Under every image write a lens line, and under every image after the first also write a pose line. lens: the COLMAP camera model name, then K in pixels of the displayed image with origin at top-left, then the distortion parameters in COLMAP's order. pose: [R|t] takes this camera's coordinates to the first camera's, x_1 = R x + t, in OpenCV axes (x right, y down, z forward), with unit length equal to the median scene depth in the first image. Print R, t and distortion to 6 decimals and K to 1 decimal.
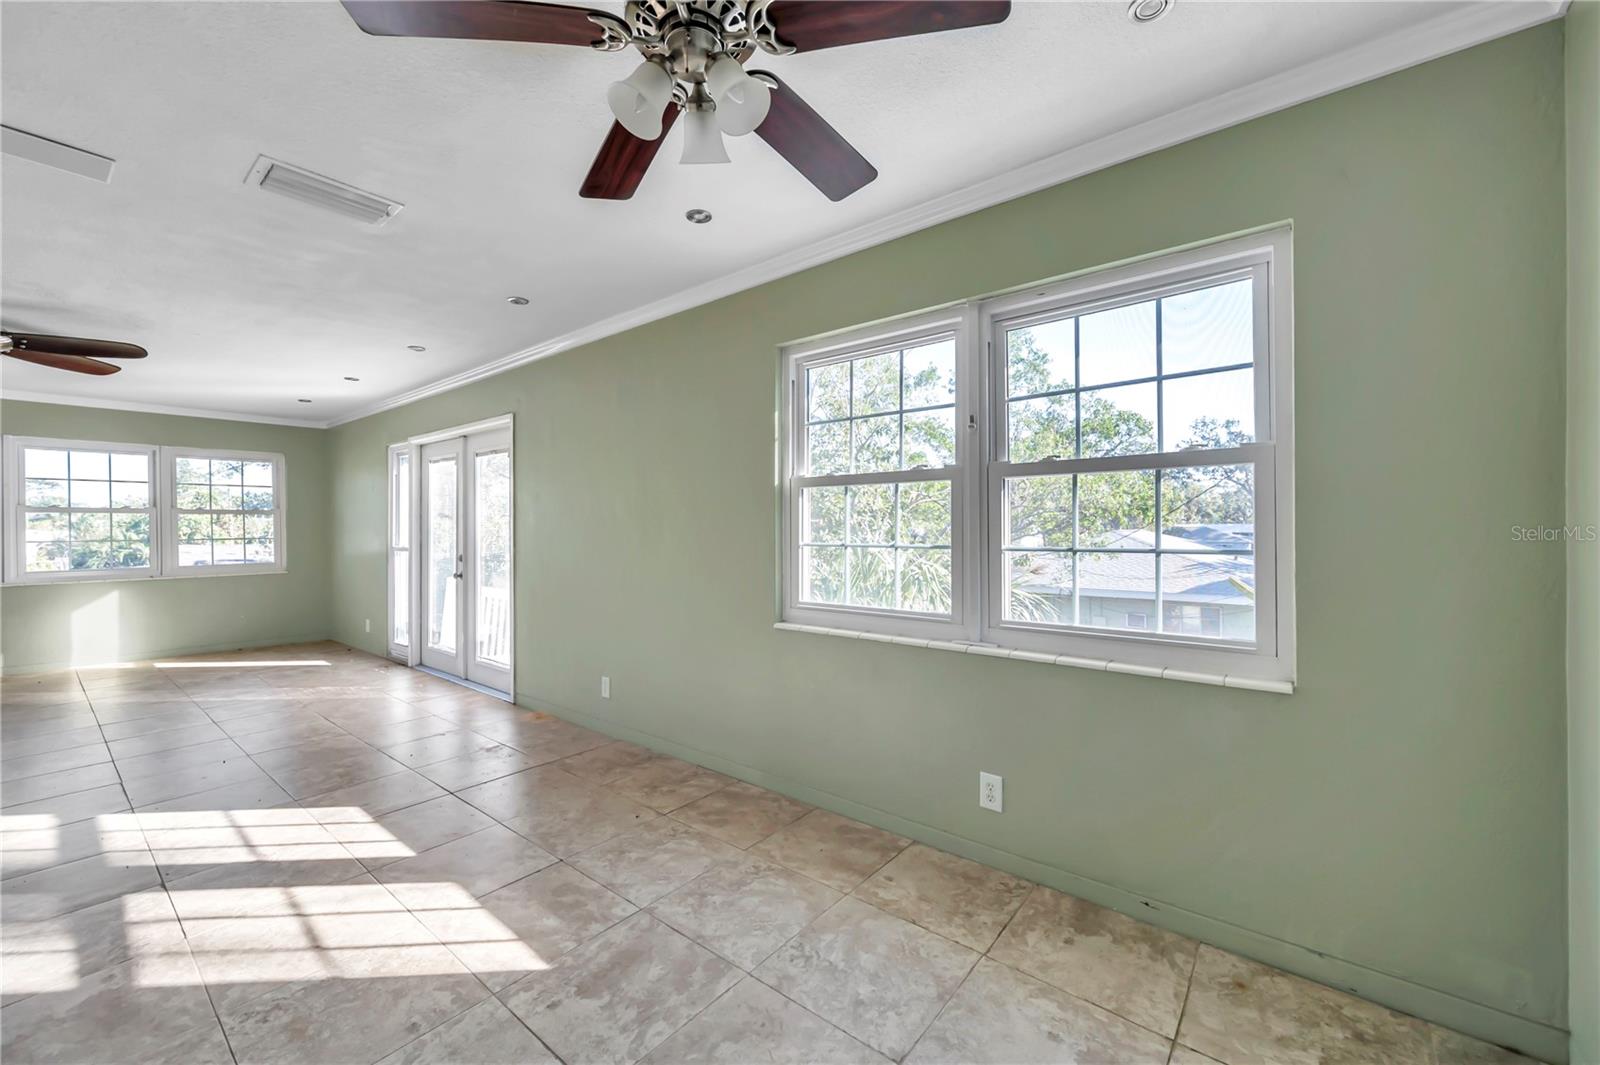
lens RADIAL K [[637.5, 0, 797.5], [0, 637.5, 532.4], [0, 0, 1]] dist [-0.000751, 0.000197]
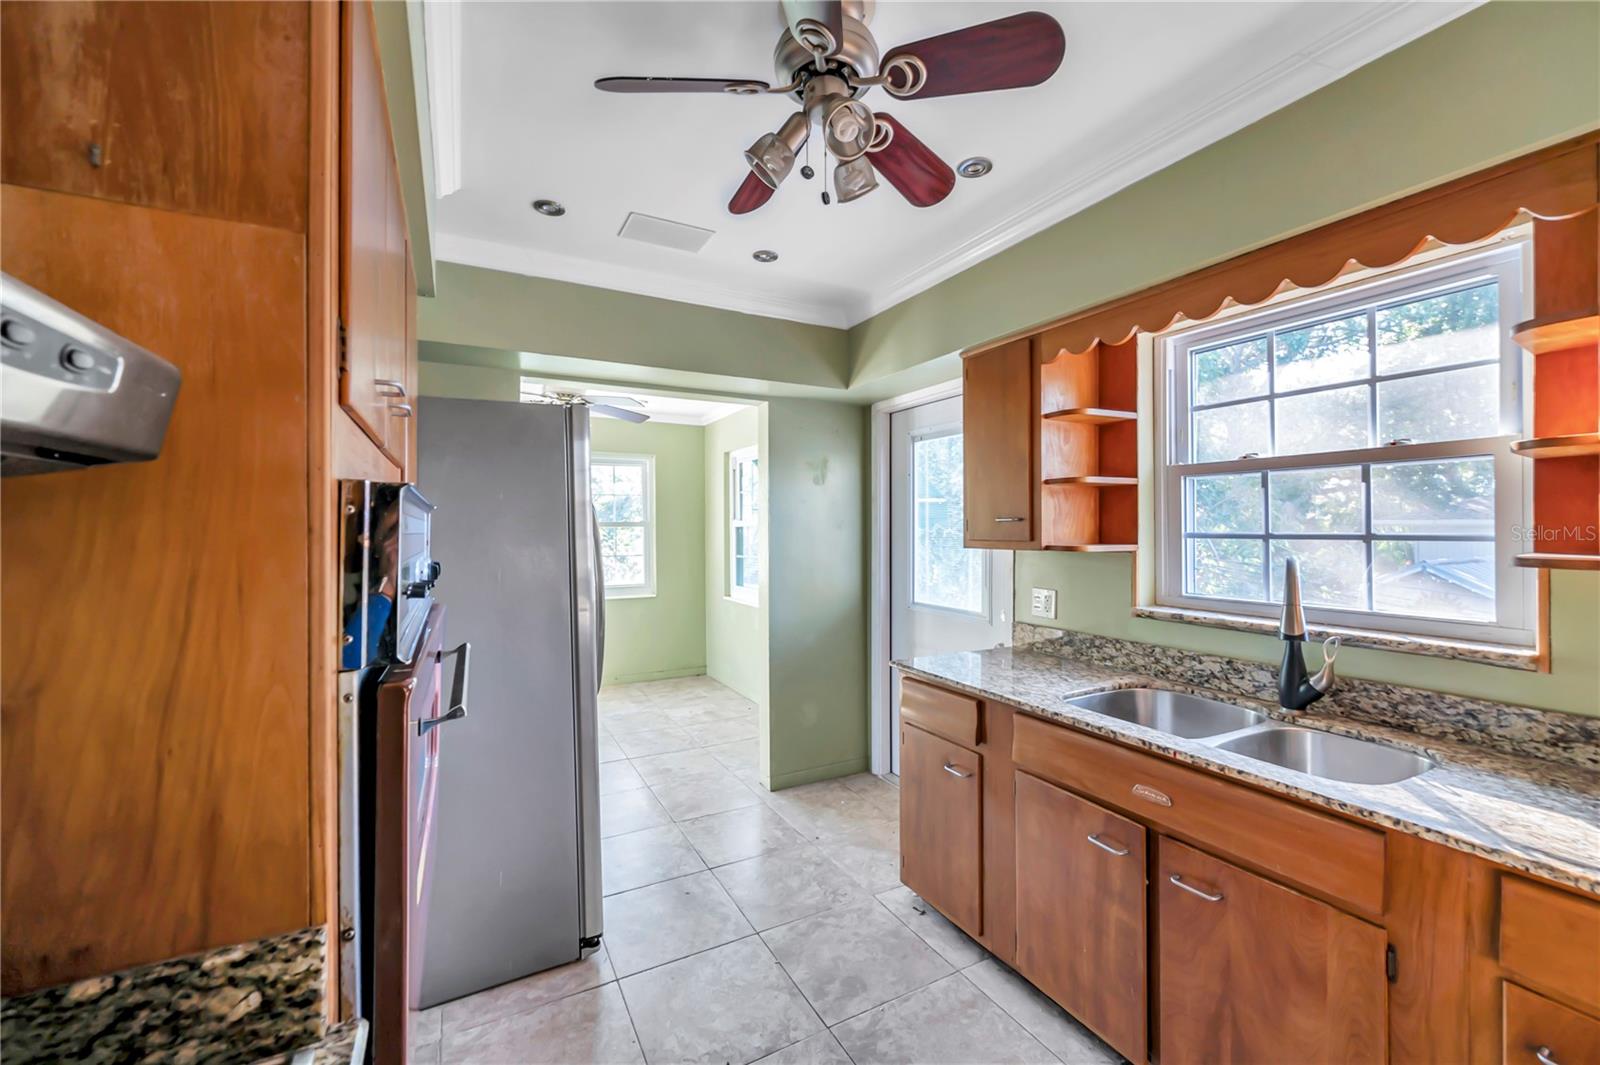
lens RADIAL K [[647.4, 0, 796.8], [0, 647.4, 529.5], [0, 0, 1]] dist [-0.001409, 0.000069]
pose [[0.396464, 0.002219, 0.918048, -1.494265], [0.009476, 0.999934, -0.006509, -0.049975], [-0.918001, 0.011280, 0.396417, -0.752147]]
